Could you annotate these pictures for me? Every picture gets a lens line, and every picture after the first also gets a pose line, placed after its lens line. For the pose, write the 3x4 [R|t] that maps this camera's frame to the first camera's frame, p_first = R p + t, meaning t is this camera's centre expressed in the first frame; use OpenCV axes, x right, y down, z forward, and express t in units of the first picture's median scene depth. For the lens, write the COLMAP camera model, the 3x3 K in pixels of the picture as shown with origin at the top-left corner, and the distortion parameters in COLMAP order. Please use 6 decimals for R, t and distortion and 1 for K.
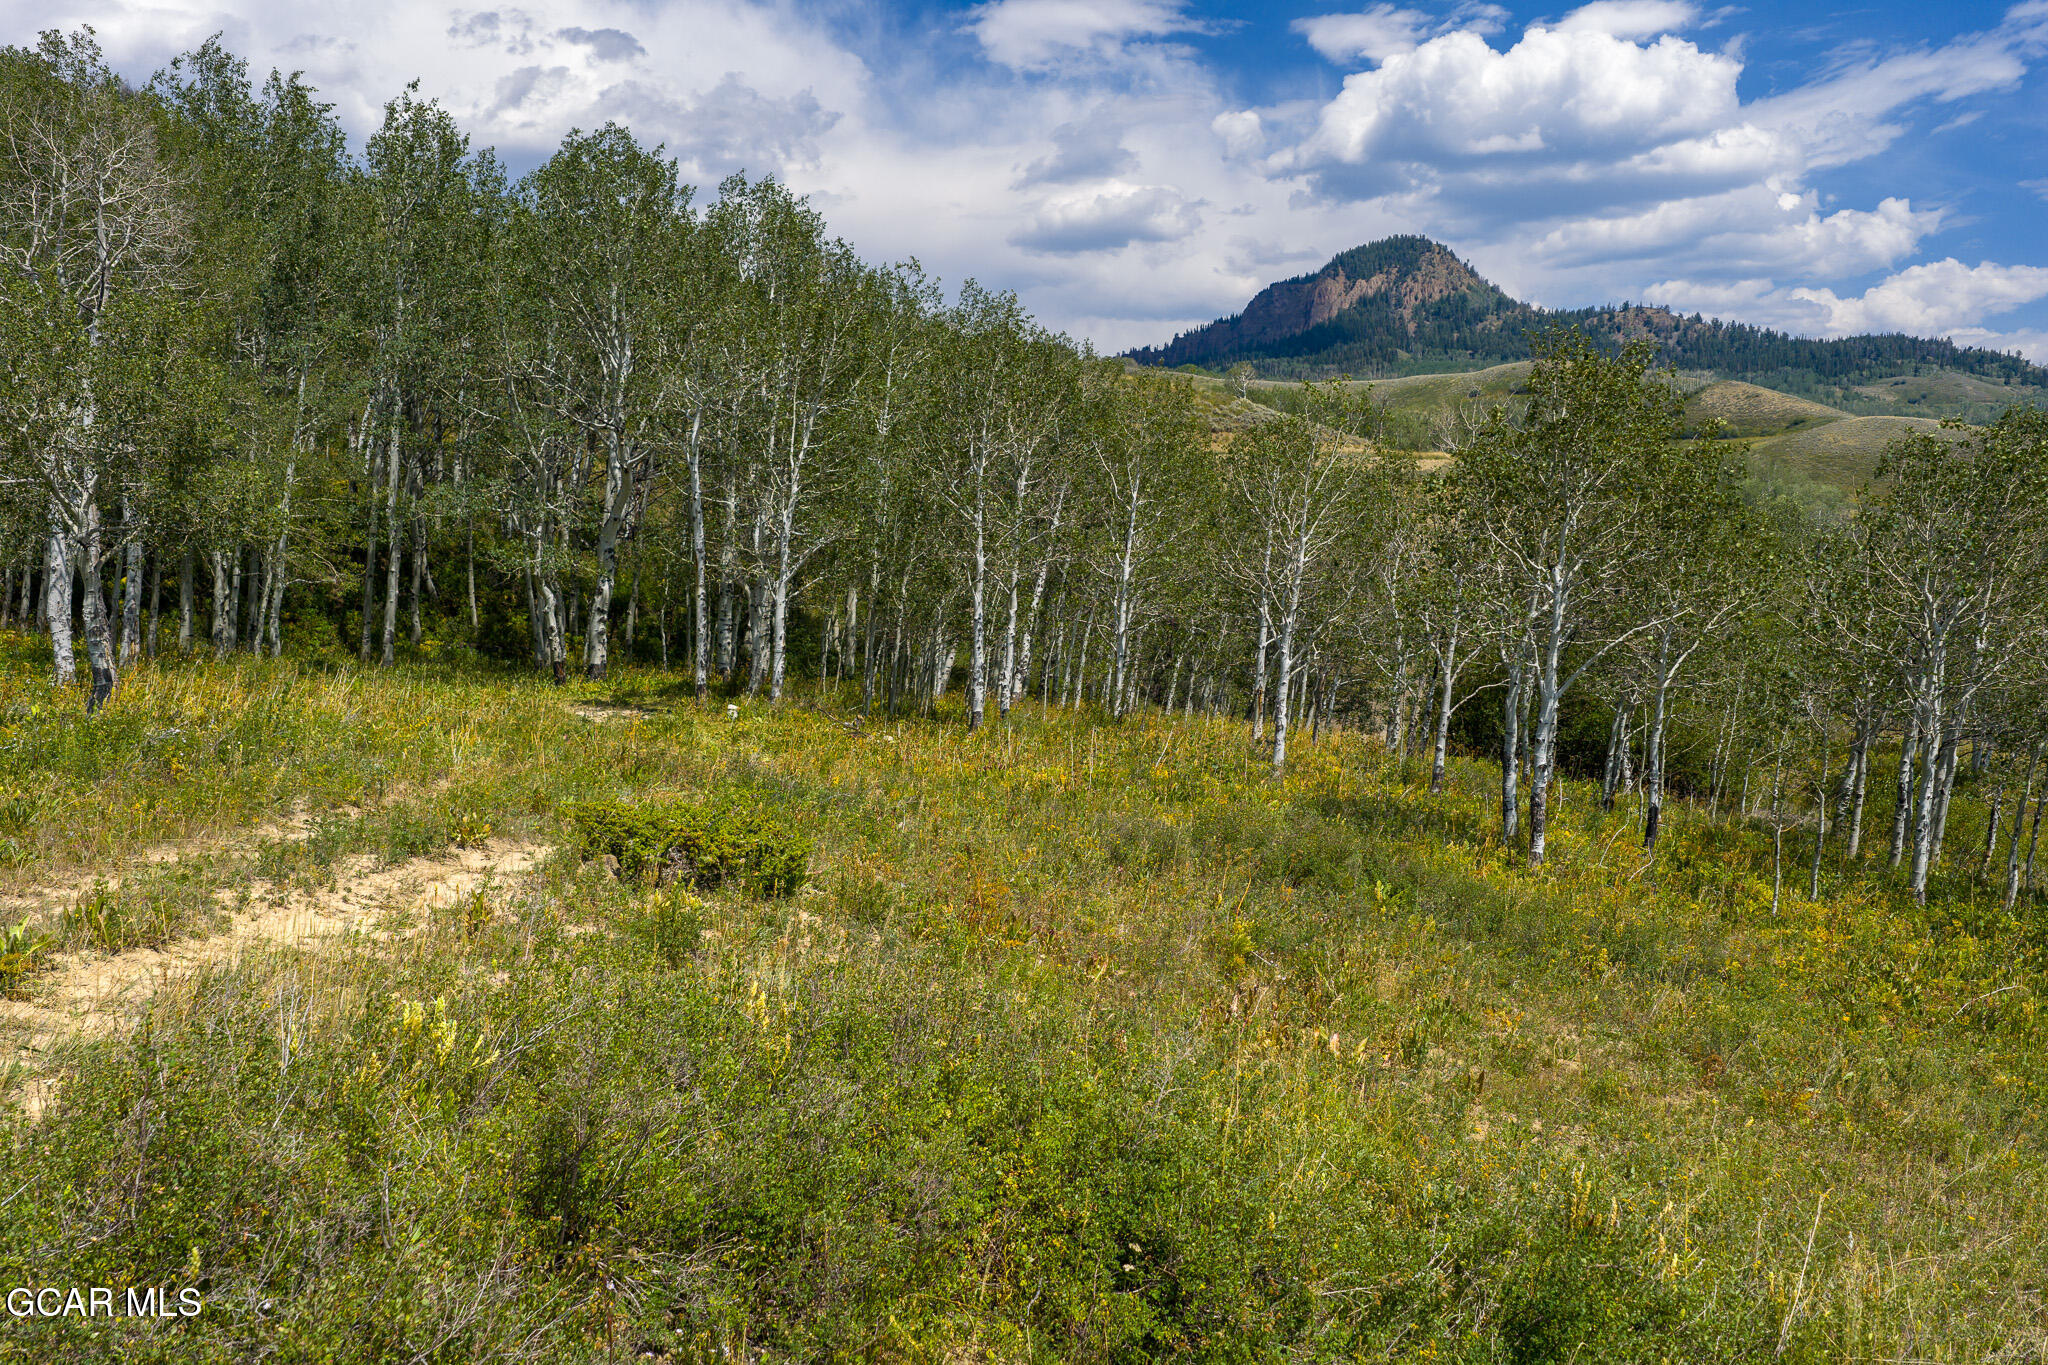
lens RADIAL K [[1696.0, 0, 1018.1], [0, 1696.0, 686.0], [0, 0, 1]] dist [0.005879, -0.009541]
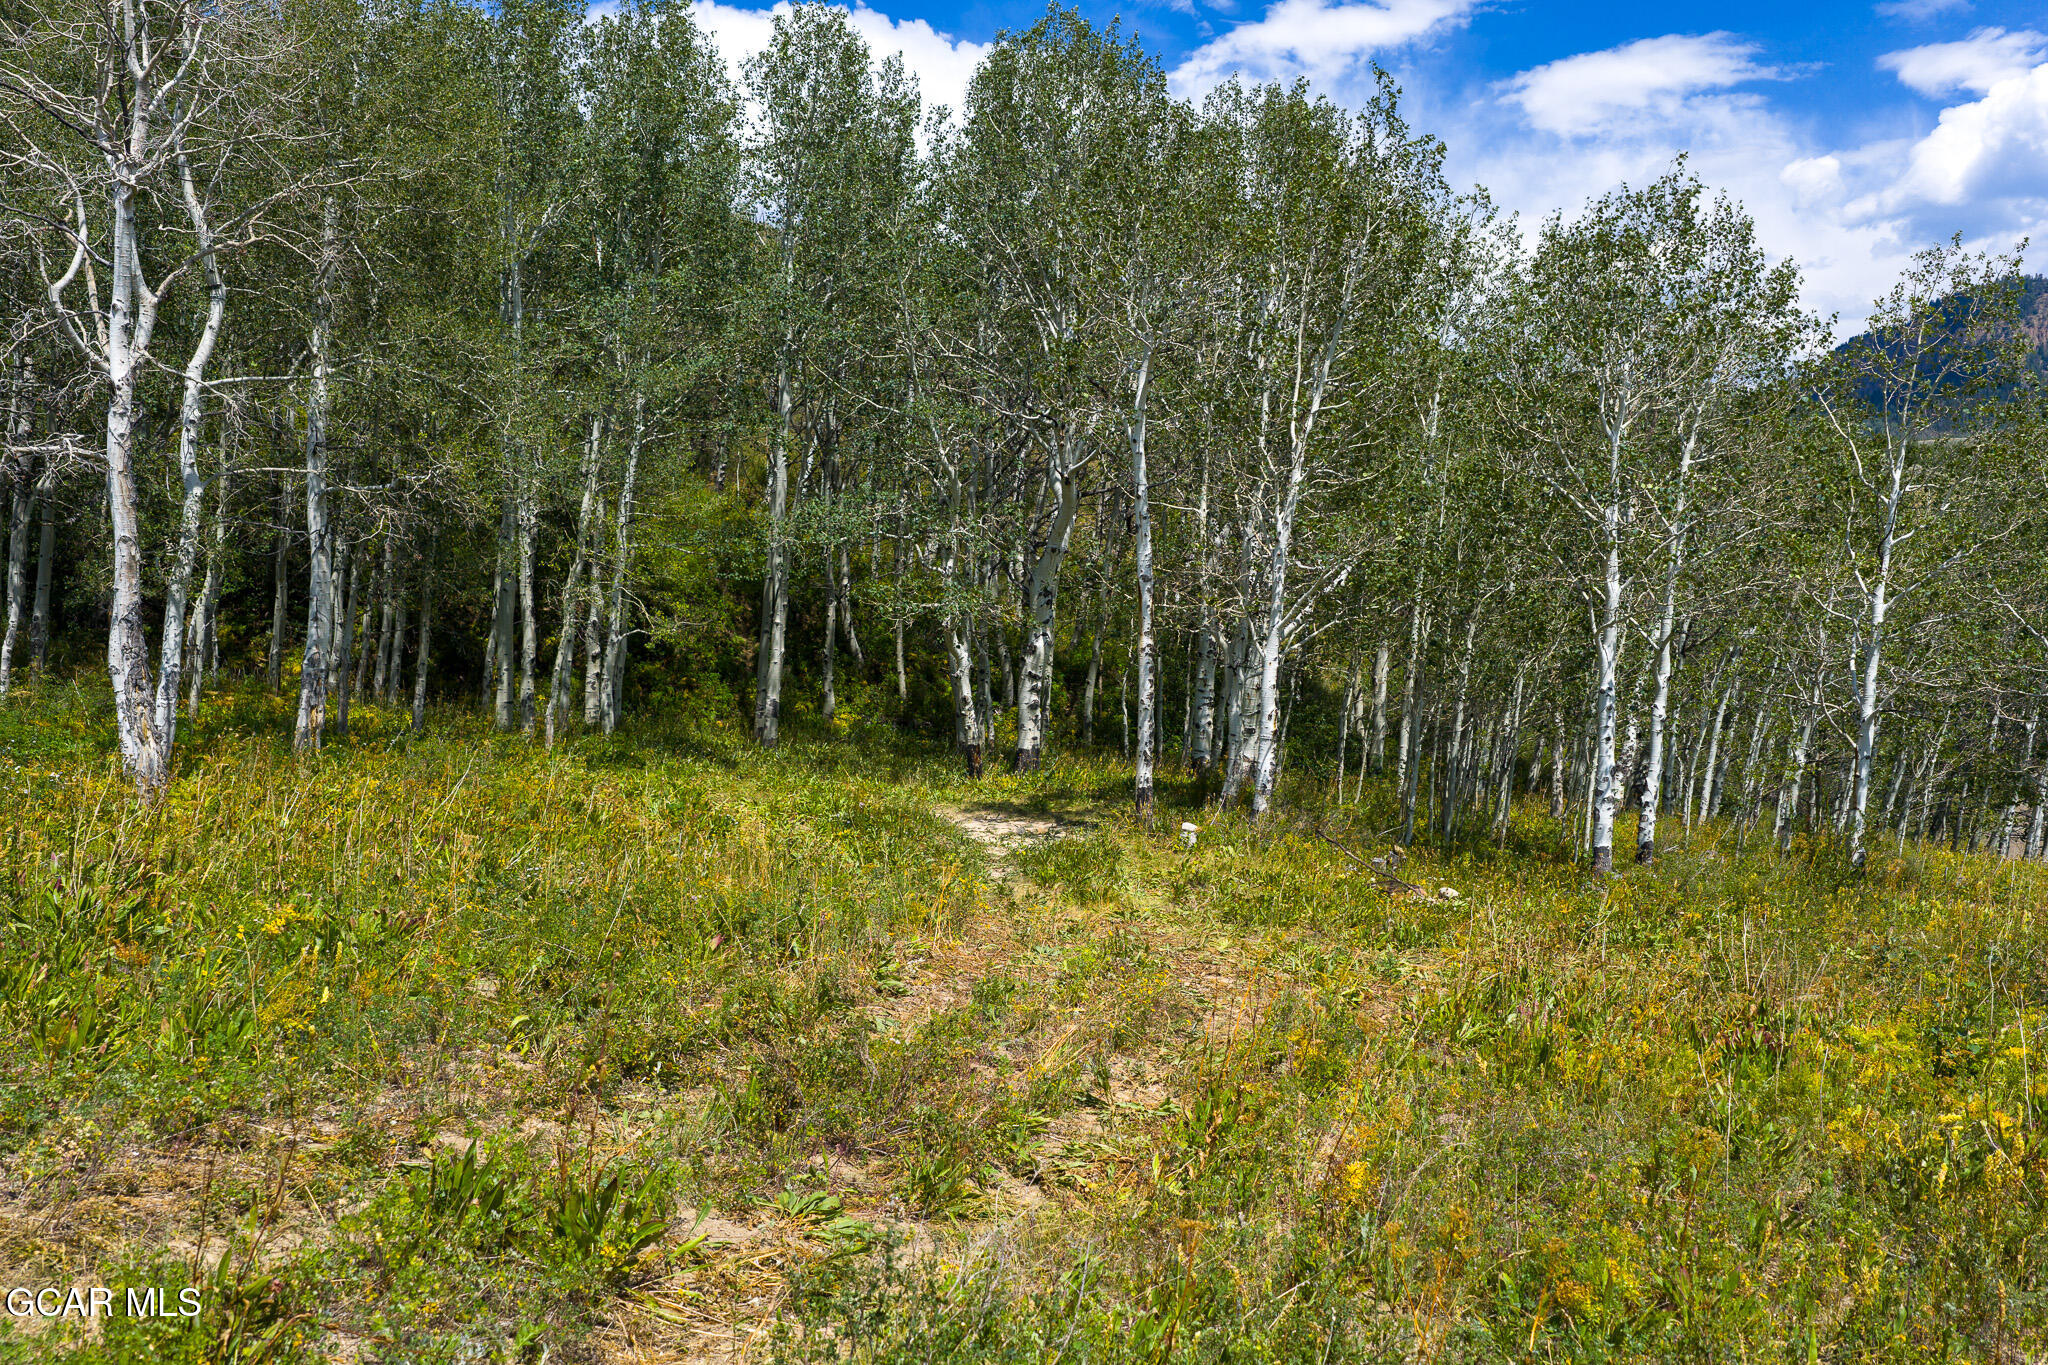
lens RADIAL K [[1640.8, 0, 1066.6], [0, 1640.8, 713.5], [0, 0, 1]] dist [0.169397, -0.147165]
pose [[0.960267, 0.014130, -0.278726, -0.036263], [-0.022558, 0.999379, -0.027054, -0.009757], [0.278171, 0.032267, 0.959990, 0.336419]]
